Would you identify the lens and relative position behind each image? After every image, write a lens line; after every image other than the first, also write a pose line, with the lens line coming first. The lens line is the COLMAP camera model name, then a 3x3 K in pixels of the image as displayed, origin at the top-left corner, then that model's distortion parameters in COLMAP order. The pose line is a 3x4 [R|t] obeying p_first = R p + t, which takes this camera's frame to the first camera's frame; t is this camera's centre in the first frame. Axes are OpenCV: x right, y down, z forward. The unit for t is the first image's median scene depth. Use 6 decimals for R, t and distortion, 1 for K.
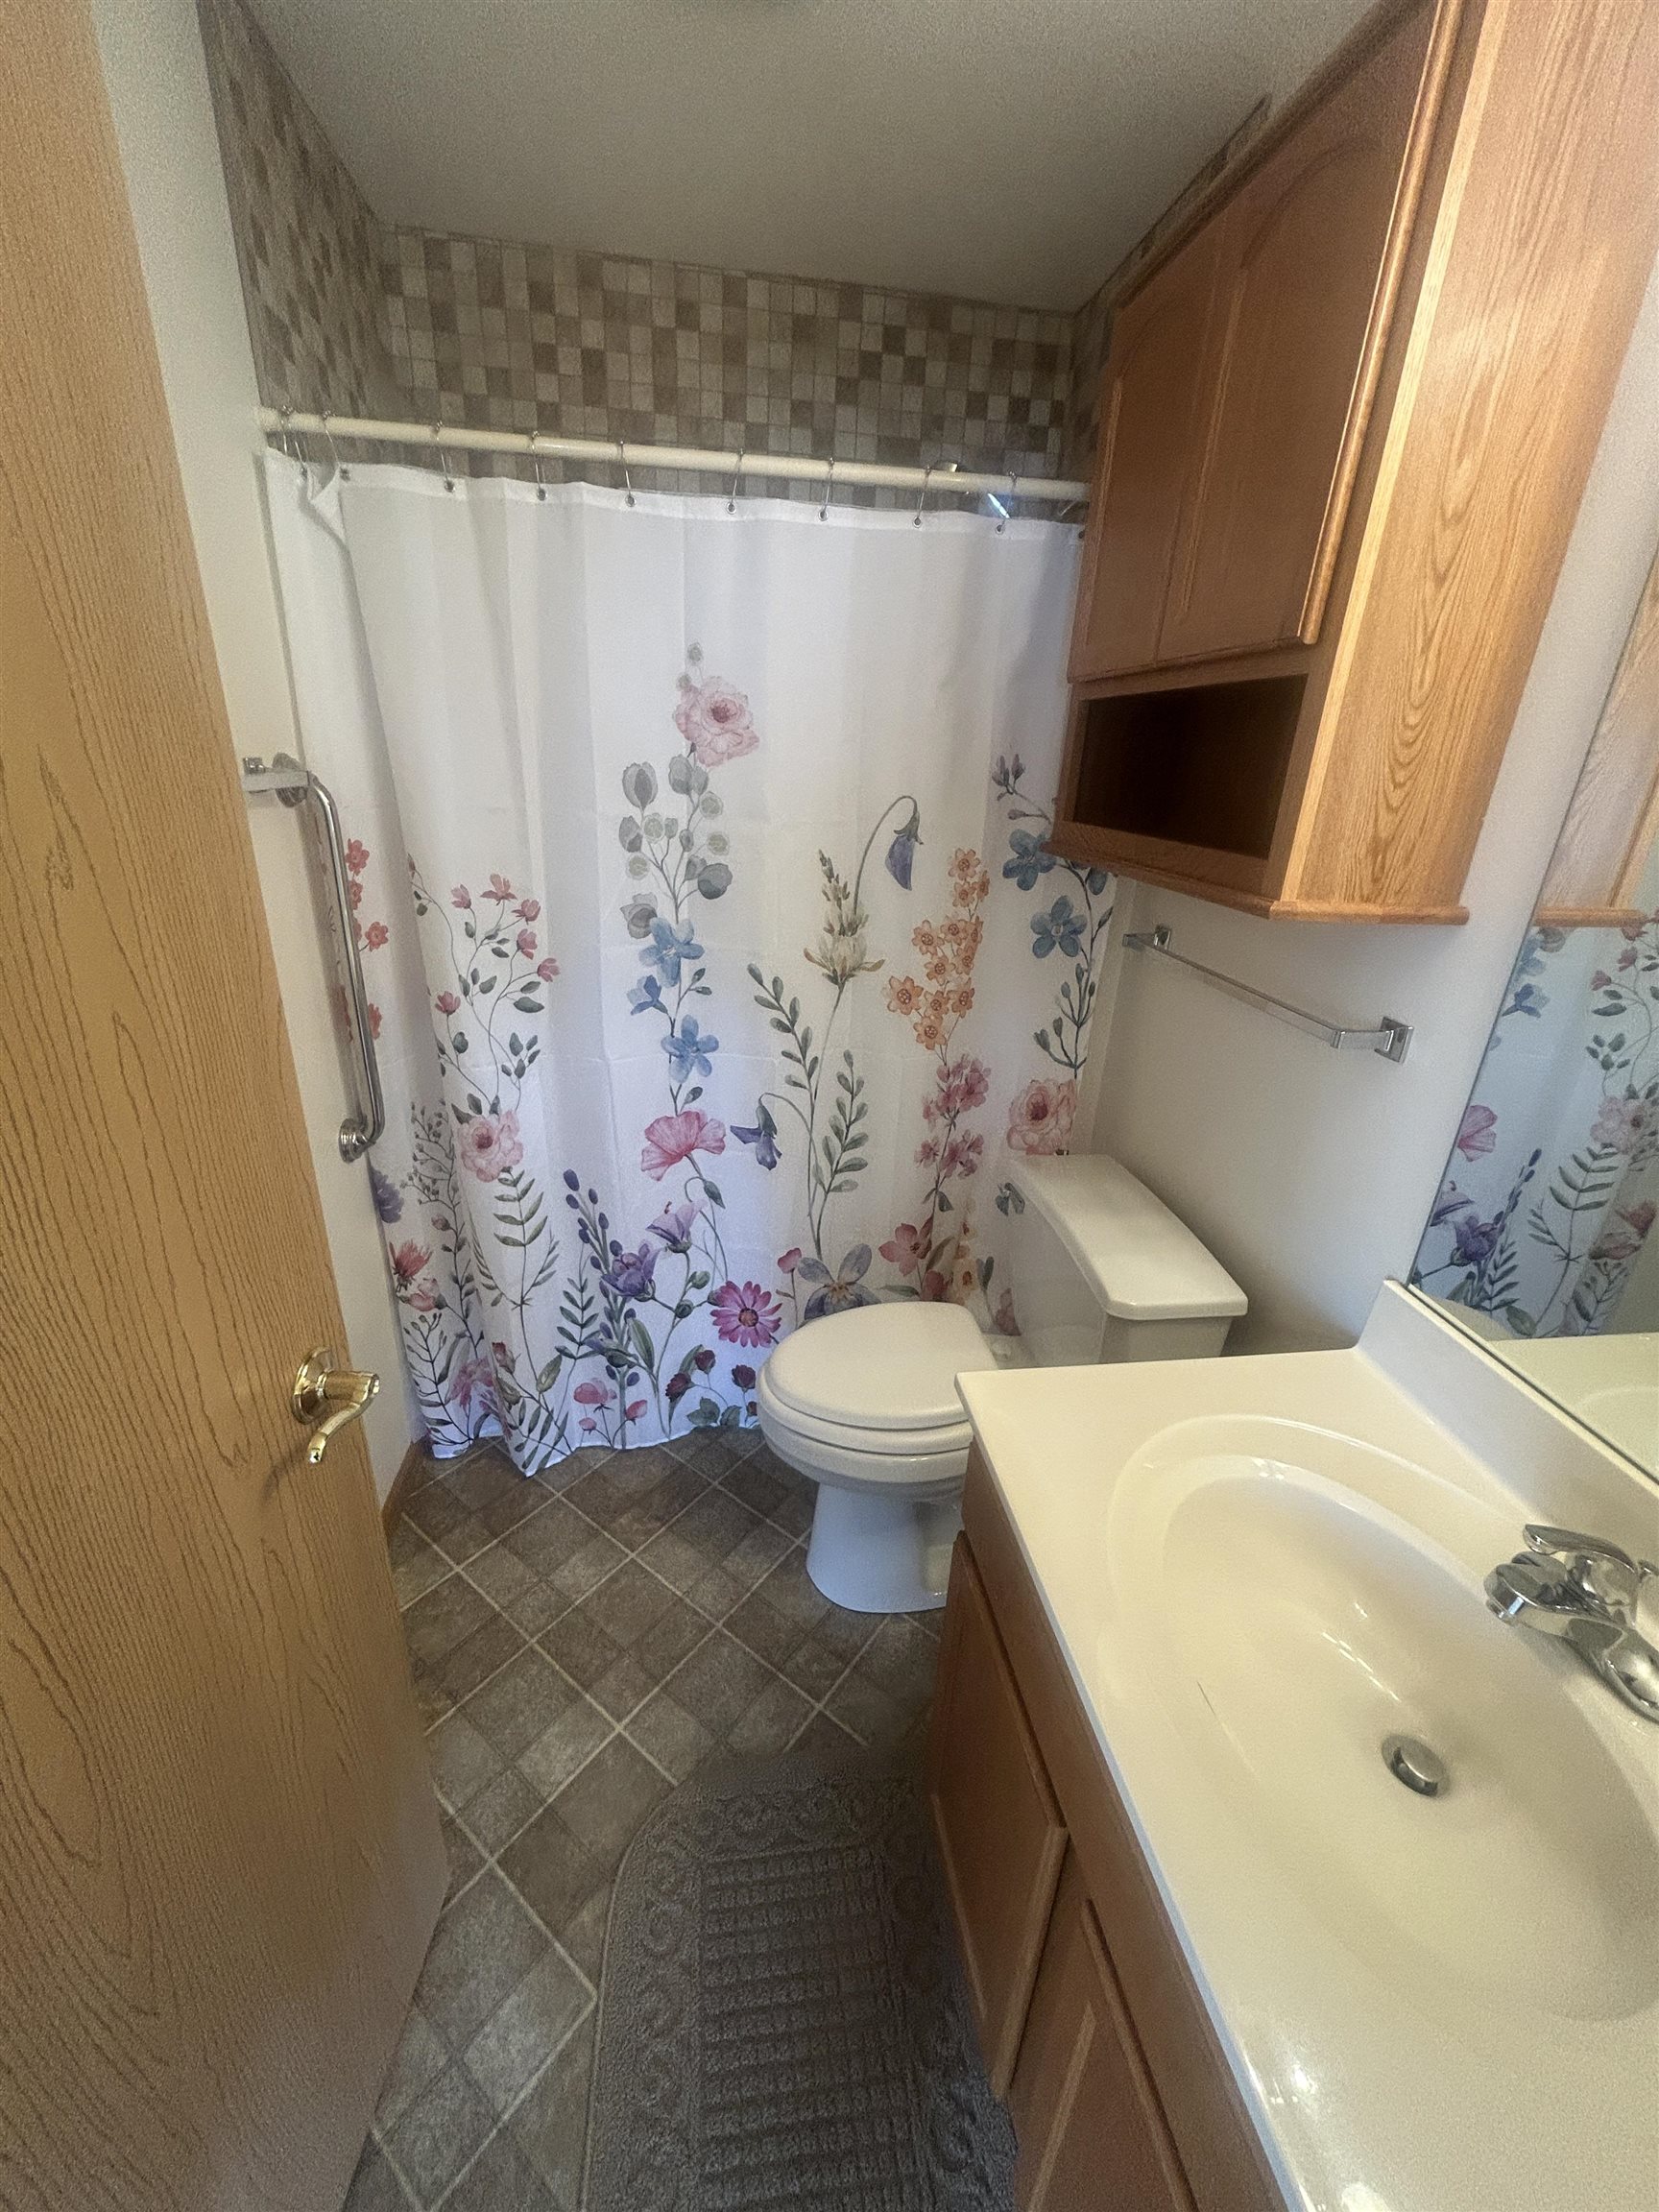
lens RADIAL K [[892.3, 0, 825.6], [0, 892.3, 1111.2], [0, 0, 1]] dist [-0.001317, -0.001188]
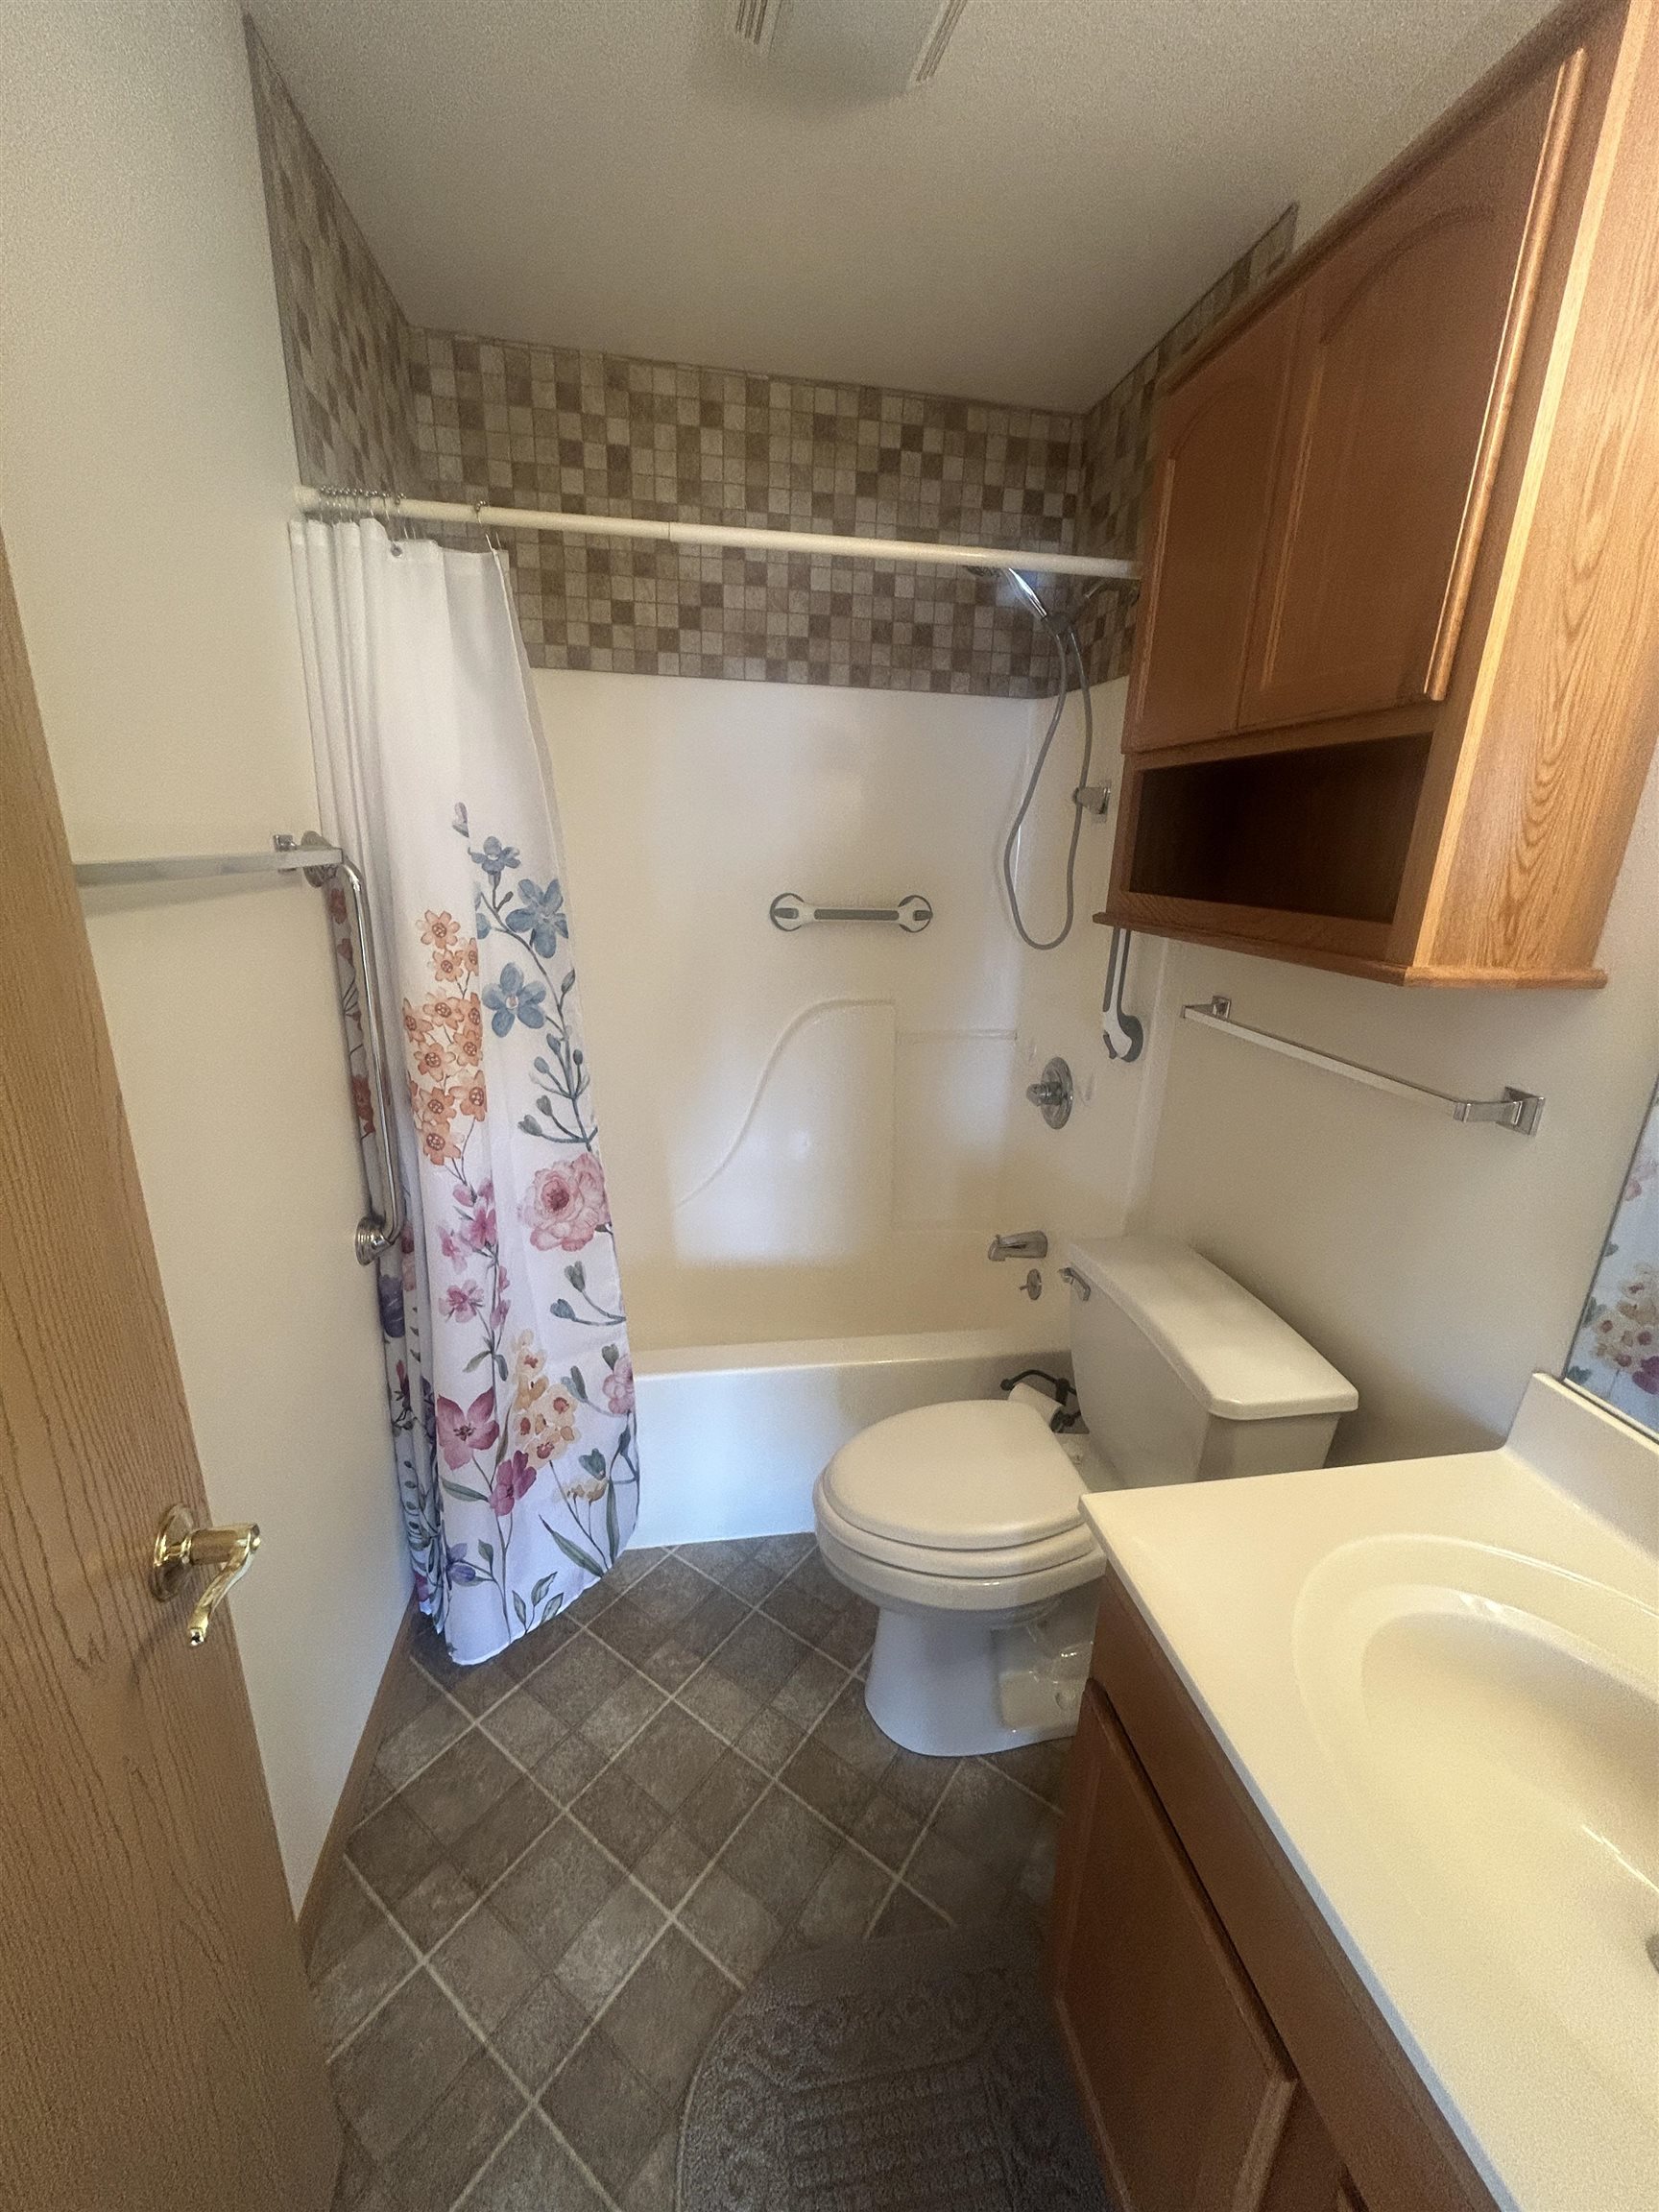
lens RADIAL K [[892.3, 0, 830.2], [0, 892.3, 1109.1], [0, 0, 1]] dist [-0.001317, -0.001188]
pose [[0.999420, -0.019842, 0.027674, -0.090074], [0.022143, 0.996094, -0.085481, -0.014416], [-0.025870, 0.086044, 0.995955, 0.068024]]
